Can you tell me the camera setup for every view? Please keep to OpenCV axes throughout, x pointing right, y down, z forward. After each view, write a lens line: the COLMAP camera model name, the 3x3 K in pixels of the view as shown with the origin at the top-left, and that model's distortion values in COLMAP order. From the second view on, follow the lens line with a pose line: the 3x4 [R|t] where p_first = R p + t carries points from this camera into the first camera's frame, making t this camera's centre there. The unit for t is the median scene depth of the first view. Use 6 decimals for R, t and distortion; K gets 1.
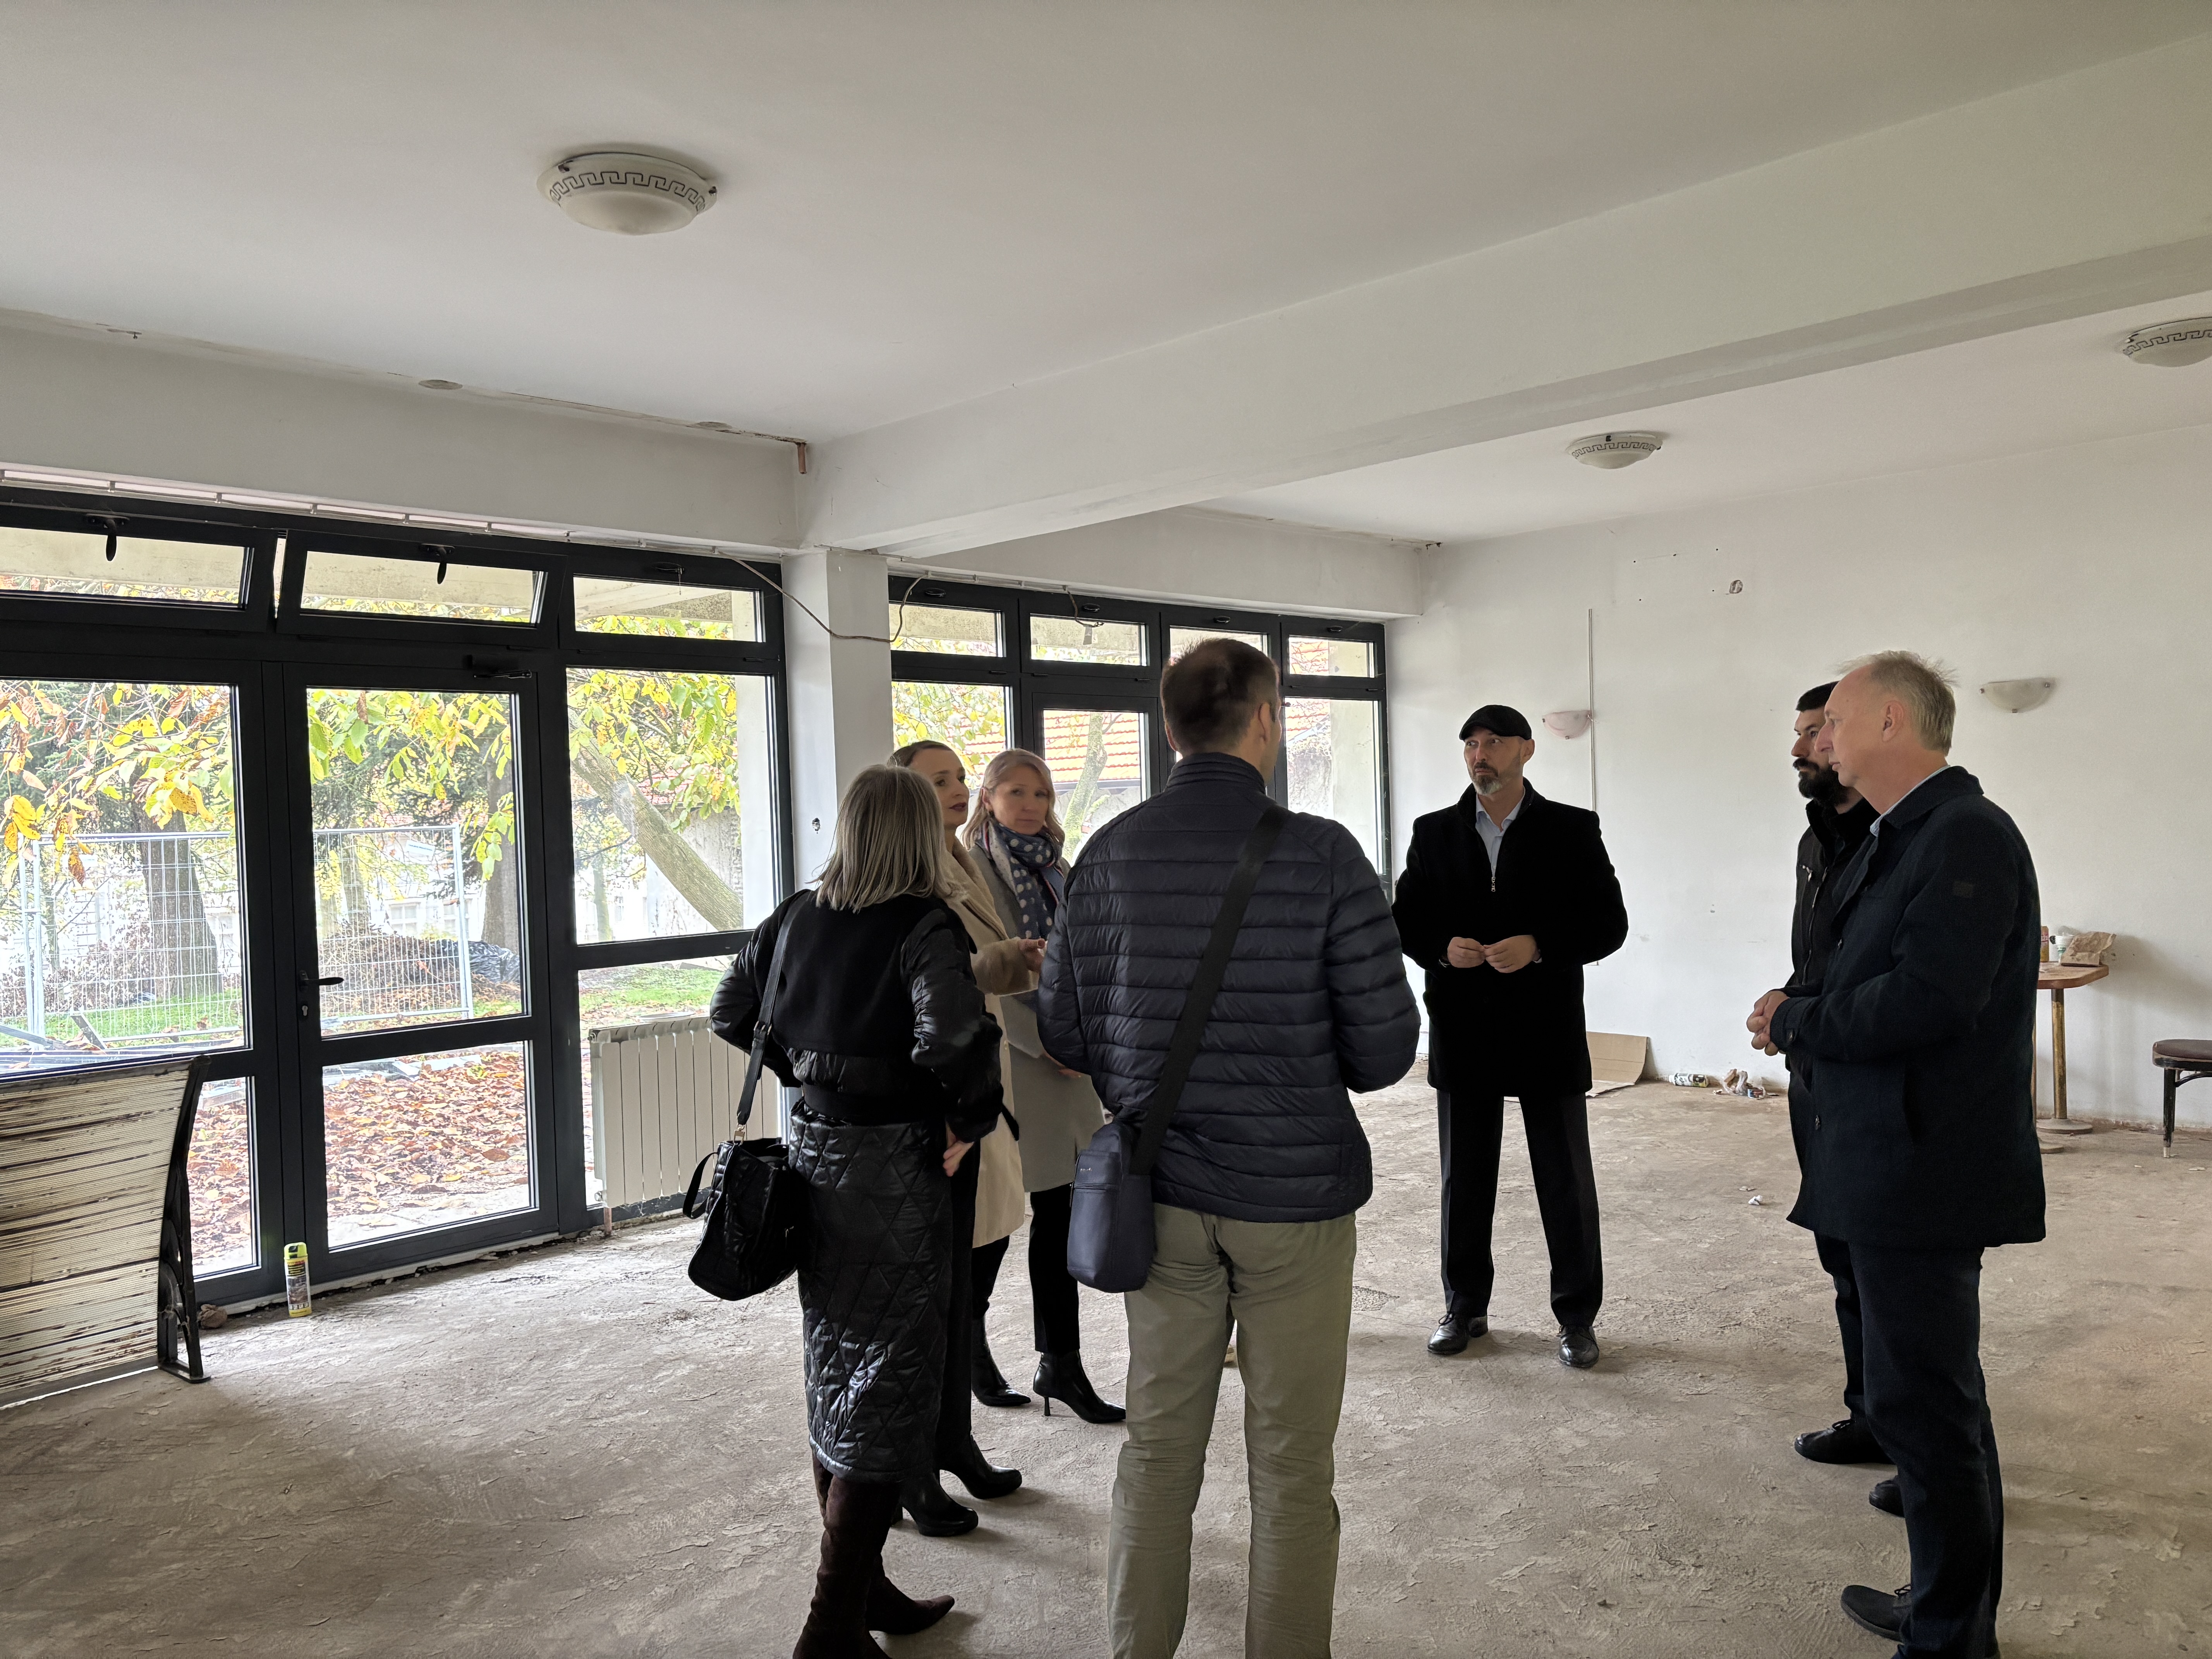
lens RADIAL K [[1669.8, 0, 1106.0], [0, 1669.8, 829.5], [0, 0, 1]] dist [0.102847, -0.112348]
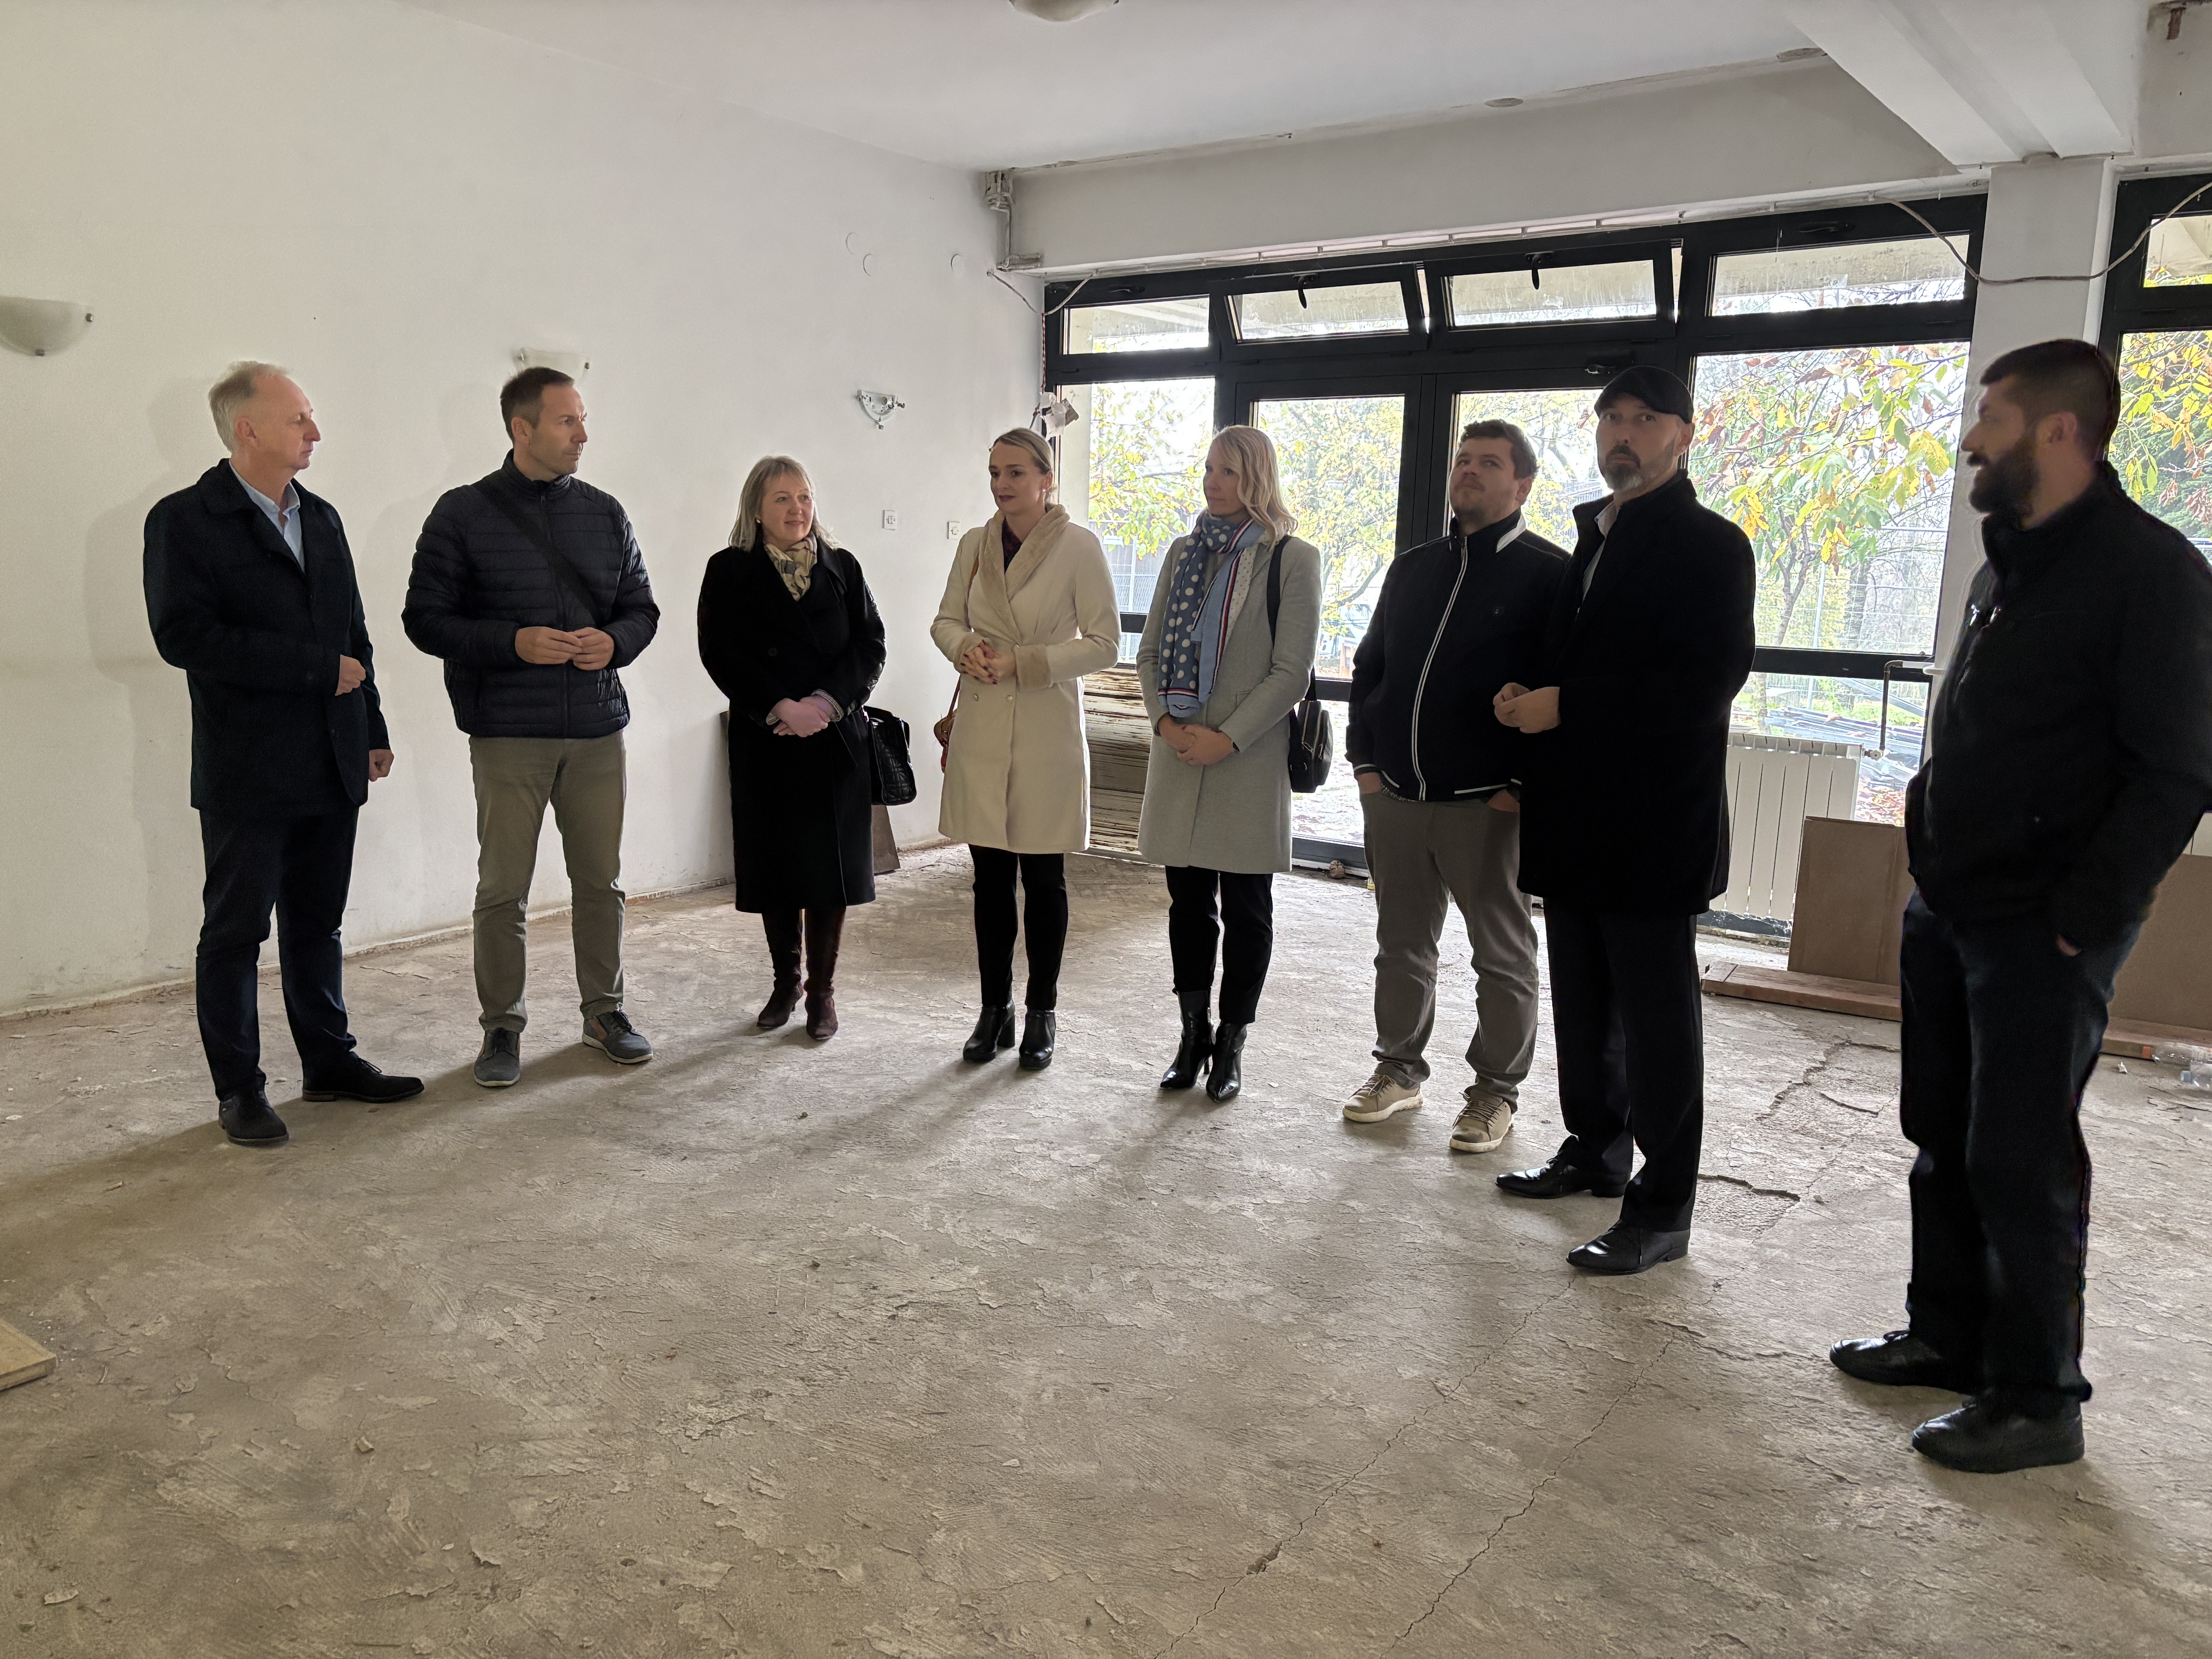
lens RADIAL K [[1669.8, 0, 1106.0], [0, 1669.8, 829.5], [0, 0, 1]] dist [0.102847, -0.112348]
pose [[0.129440, 0.211979, -0.968664, 0.756546], [-0.044345, 0.977143, 0.207908, -0.020079], [0.990595, 0.016044, 0.135882, 0.615590]]
